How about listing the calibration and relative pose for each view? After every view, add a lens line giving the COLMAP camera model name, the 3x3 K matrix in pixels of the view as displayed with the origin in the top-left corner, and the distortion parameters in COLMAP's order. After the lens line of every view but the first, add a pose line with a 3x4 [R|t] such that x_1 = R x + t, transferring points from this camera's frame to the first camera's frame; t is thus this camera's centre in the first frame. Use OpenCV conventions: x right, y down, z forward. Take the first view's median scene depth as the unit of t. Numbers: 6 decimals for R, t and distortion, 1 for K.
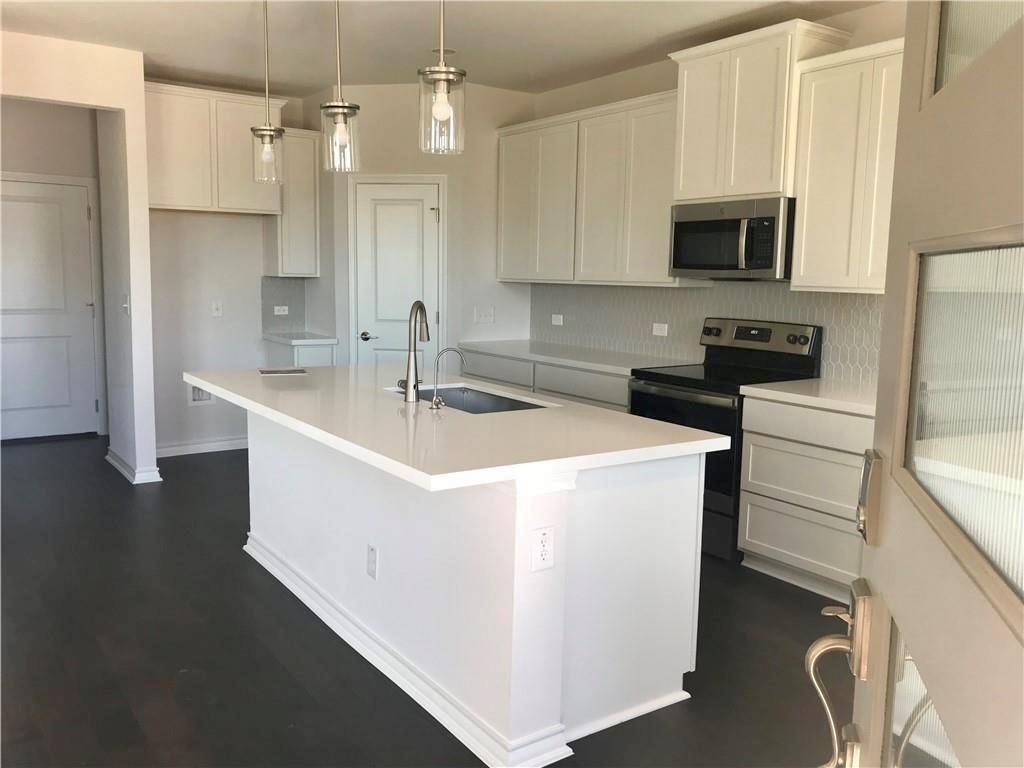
lens RADIAL K [[848.8, 0, 515.9], [0, 848.8, 380.4], [0, 0, 1]] dist [0.010744, 0.005940]
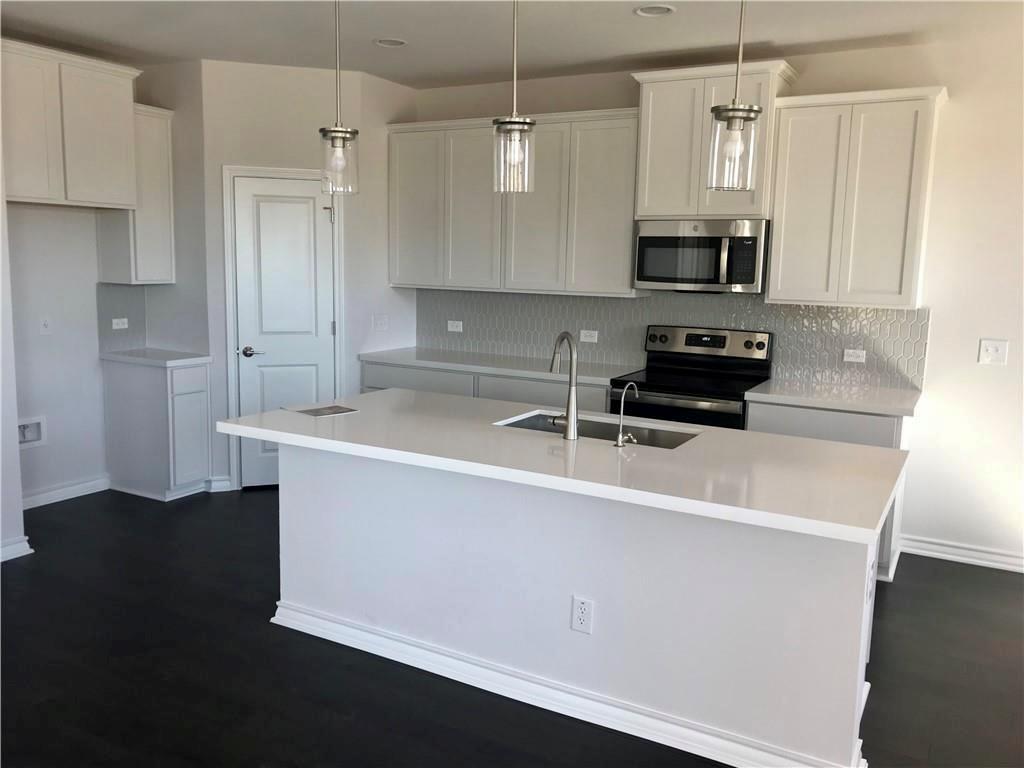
lens RADIAL K [[848.8, 0, 515.9], [0, 848.8, 380.4], [0, 0, 1]] dist [0.010744, 0.005940]
pose [[0.899014, -0.059717, 0.433830, -0.401458], [0.048663, 0.998146, 0.036552, -0.053399], [-0.435208, -0.011750, 0.900253, 0.120744]]
